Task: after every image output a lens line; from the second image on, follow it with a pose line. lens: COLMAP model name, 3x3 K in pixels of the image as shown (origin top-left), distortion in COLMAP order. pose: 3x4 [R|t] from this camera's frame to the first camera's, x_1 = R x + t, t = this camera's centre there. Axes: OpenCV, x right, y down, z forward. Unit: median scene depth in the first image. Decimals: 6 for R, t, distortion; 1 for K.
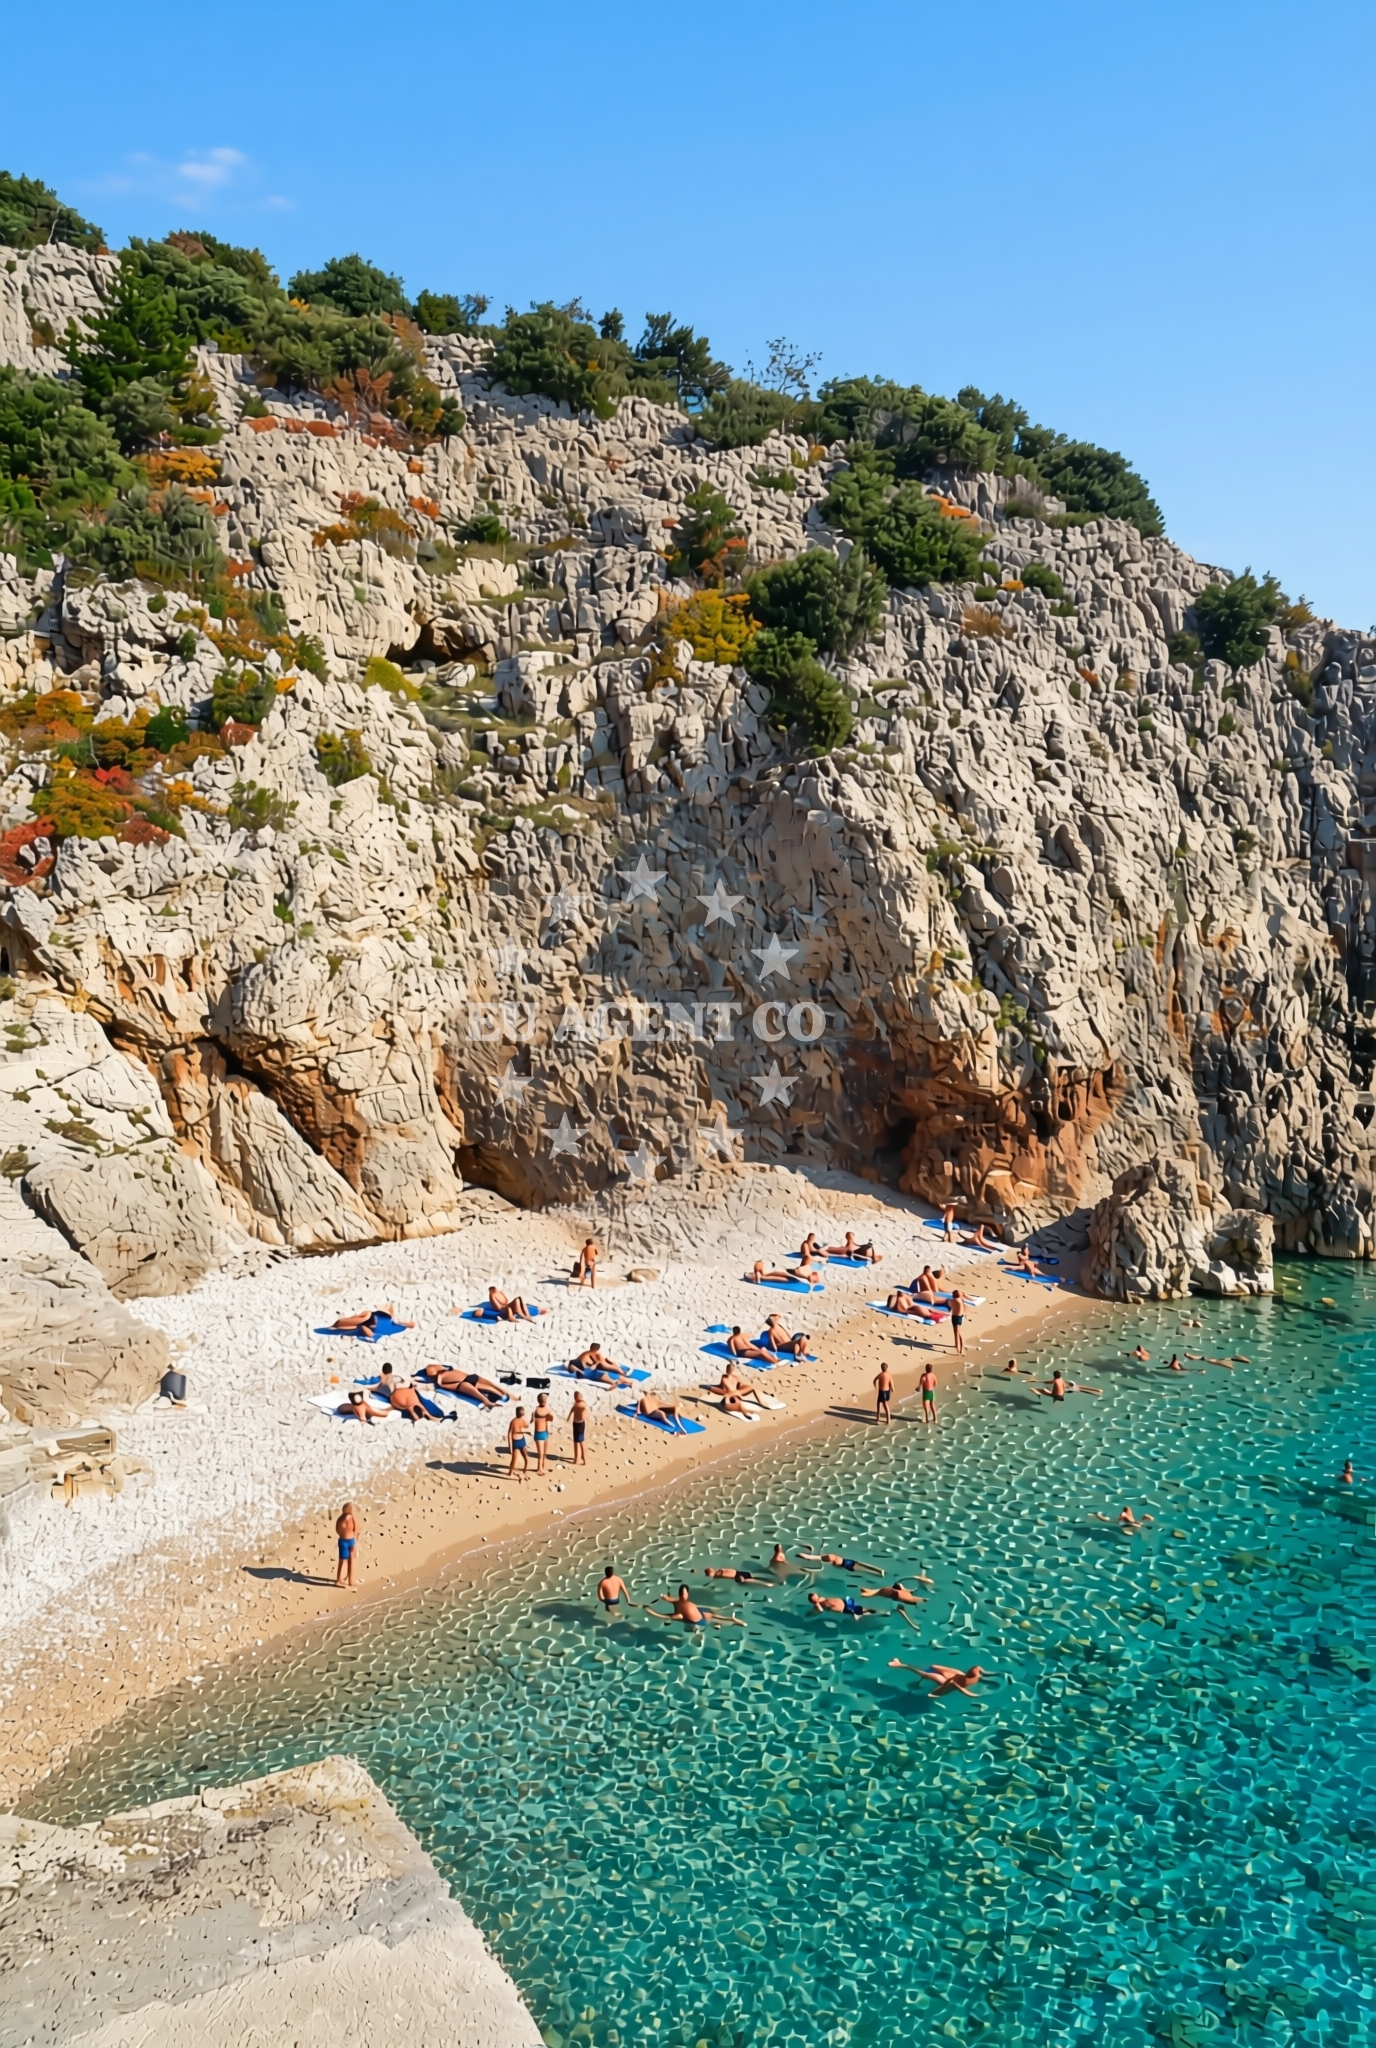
lens RADIAL K [[1653.1, 0, 675.9], [0, 1653.1, 996.9], [0, 0, 1]] dist [0.031341, -0.040133]
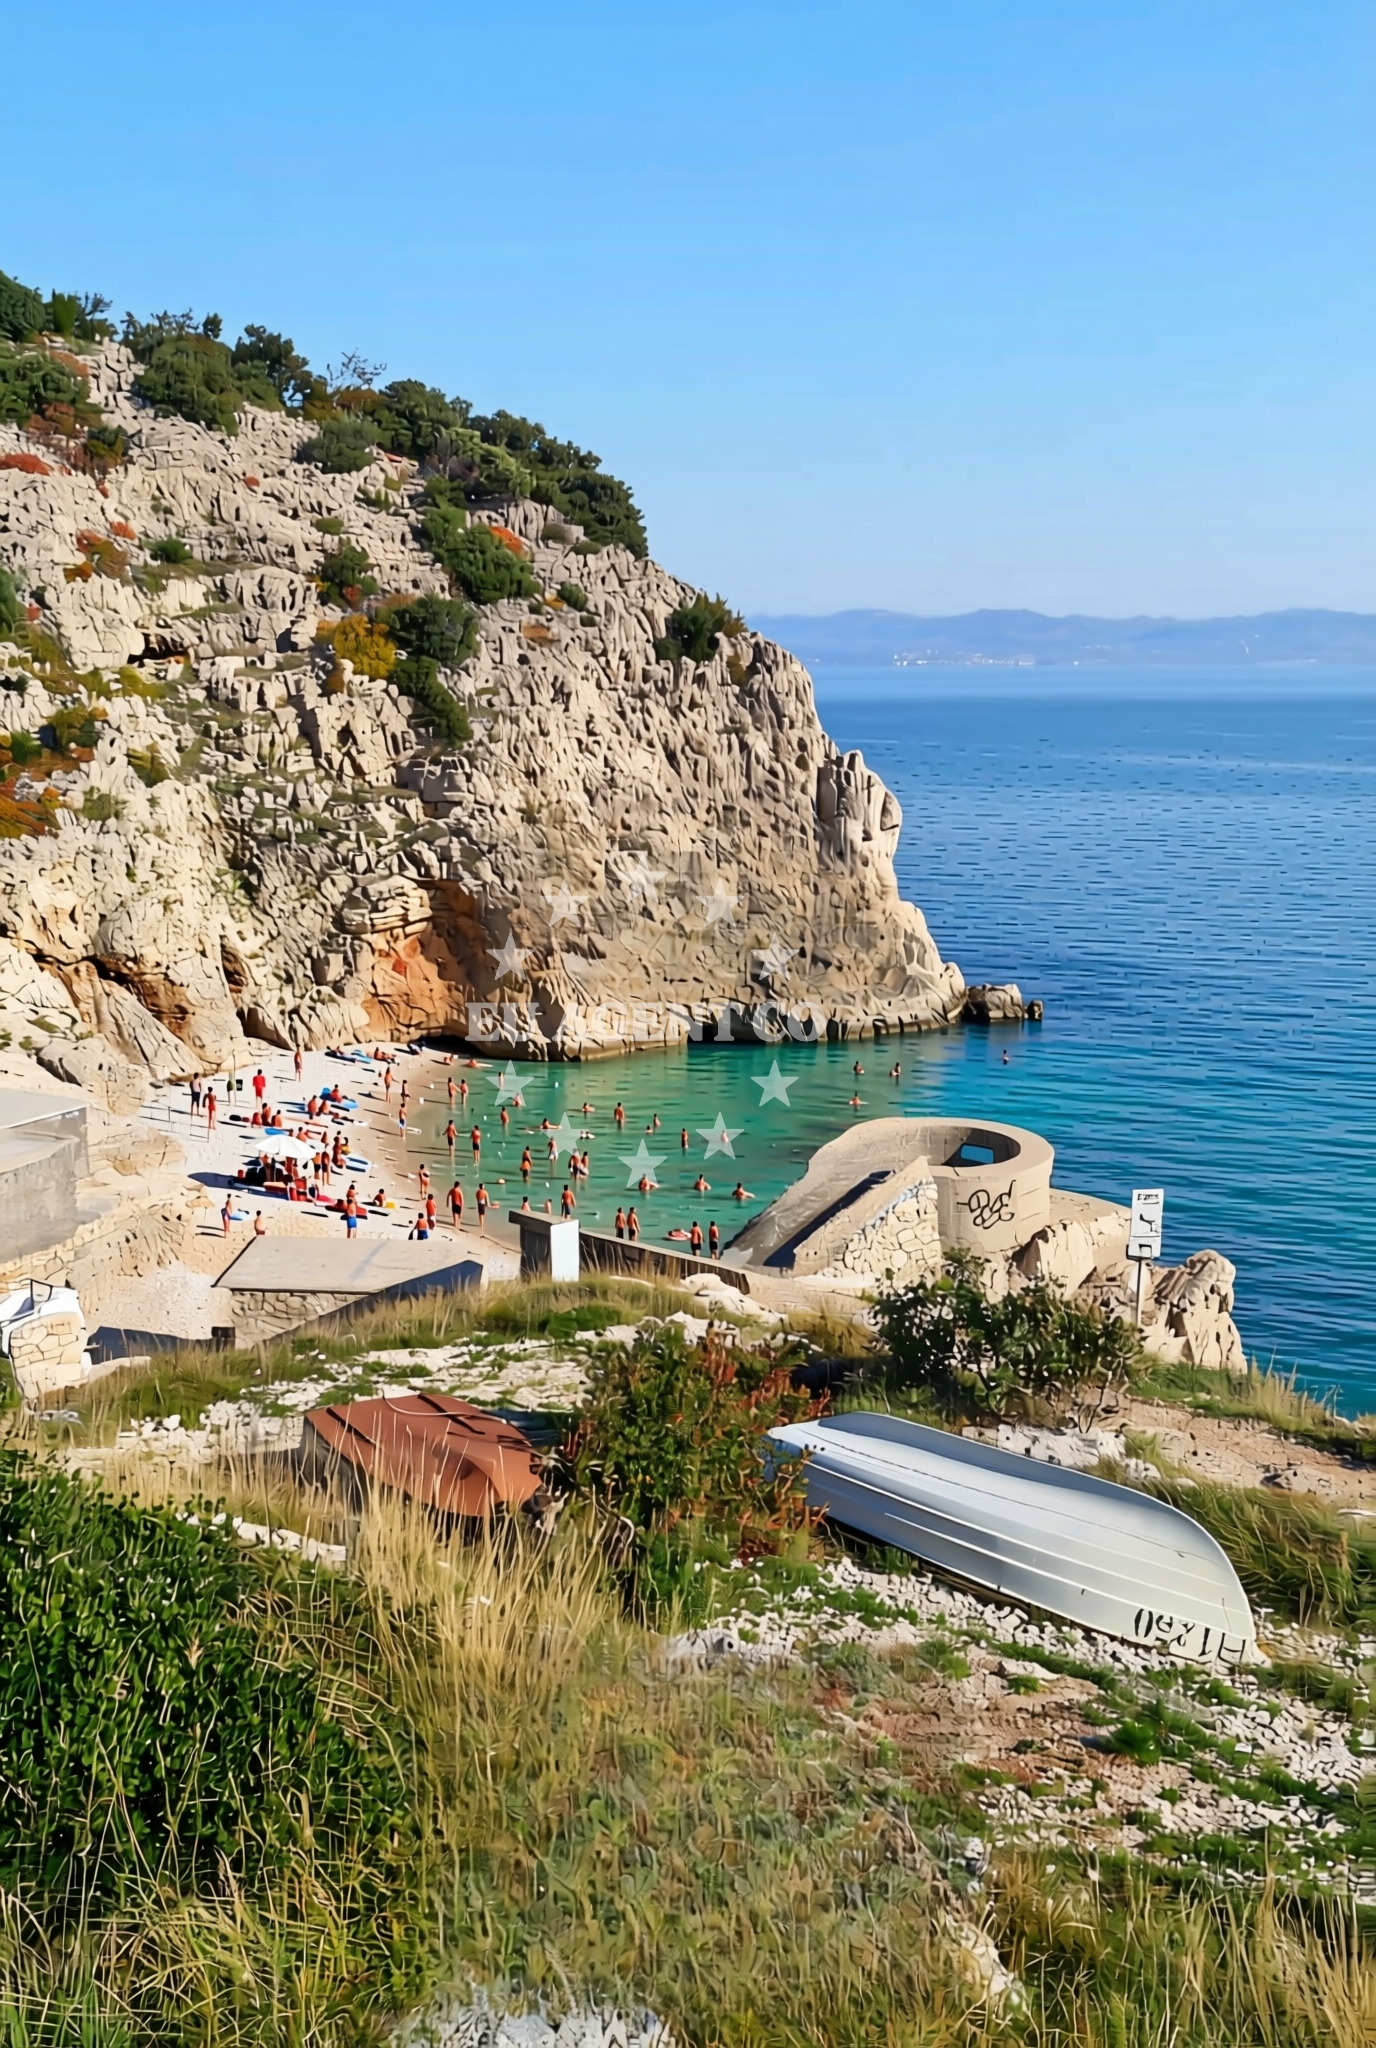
lens RADIAL K [[2022.5, 0, 768.3], [0, 2022.5, 996.0], [0, 0, 1]] dist [0.038071, 0.000000]
pose [[0.933589, -0.063473, 0.352679, -0.295437], [0.013149, 0.989593, 0.143294, -0.168867], [-0.358104, -0.129140, 0.924708, -0.830646]]
